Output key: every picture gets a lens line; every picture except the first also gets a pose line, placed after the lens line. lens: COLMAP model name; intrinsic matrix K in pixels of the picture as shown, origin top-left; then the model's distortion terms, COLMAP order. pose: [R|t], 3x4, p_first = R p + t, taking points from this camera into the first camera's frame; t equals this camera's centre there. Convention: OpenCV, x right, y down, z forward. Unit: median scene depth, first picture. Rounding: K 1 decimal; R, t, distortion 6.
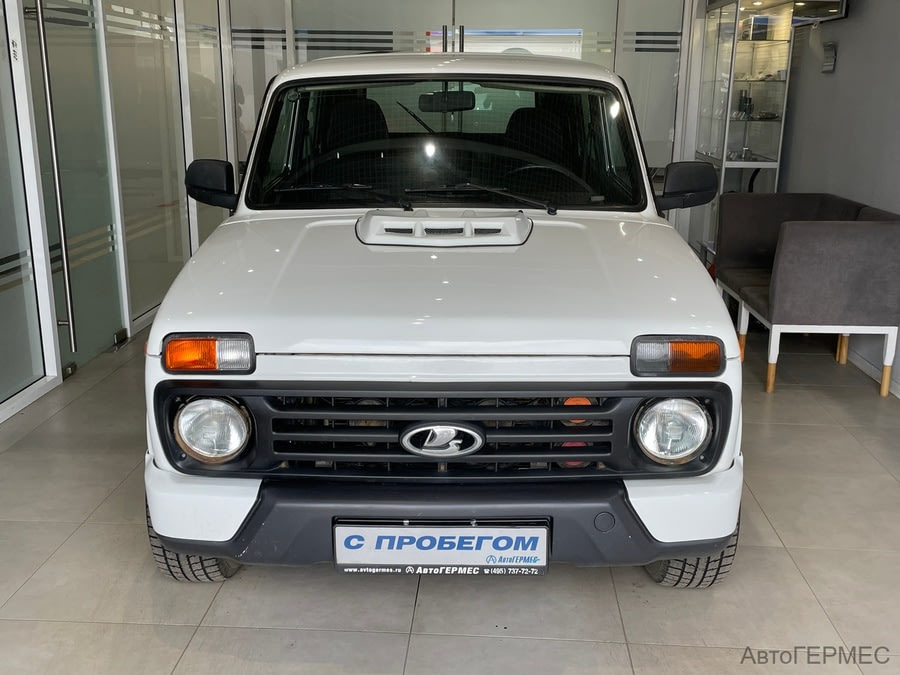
lens RADIAL K [[917.6, 0, 446.6], [0, 917.6, 335.5], [0, 0, 1]] dist [0.018078, 0.000000]
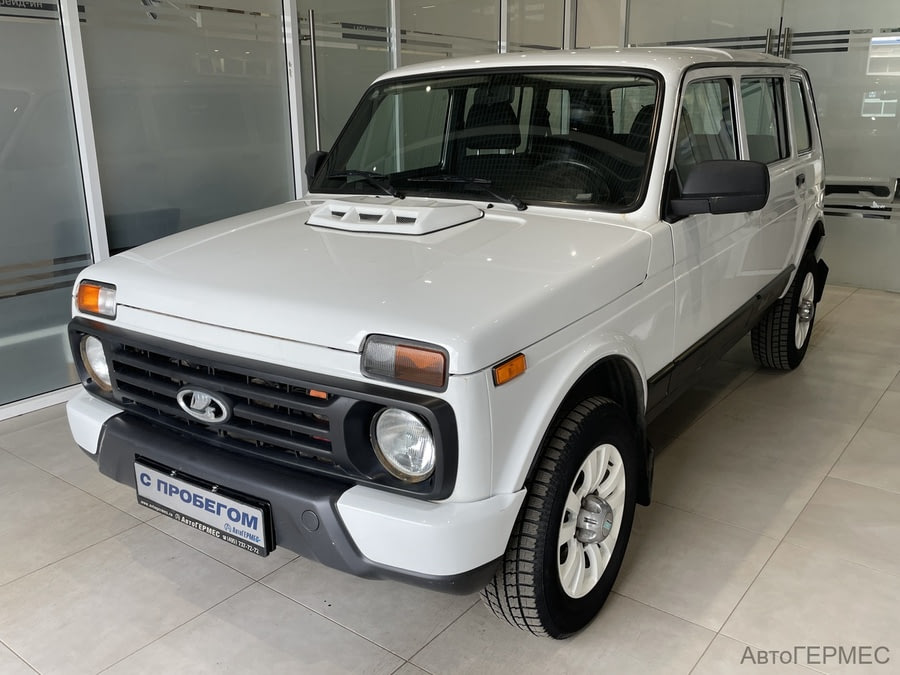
lens RADIAL K [[778.0, 0, 459.4], [0, 778.0, 343.9], [0, 0, 1]] dist [0.002006, -0.002571]
pose [[0.835886, 0.144140, -0.529640, 0.694989], [-0.130496, 0.989425, 0.063318, -0.050367], [0.533165, 0.016189, 0.845856, 0.389128]]
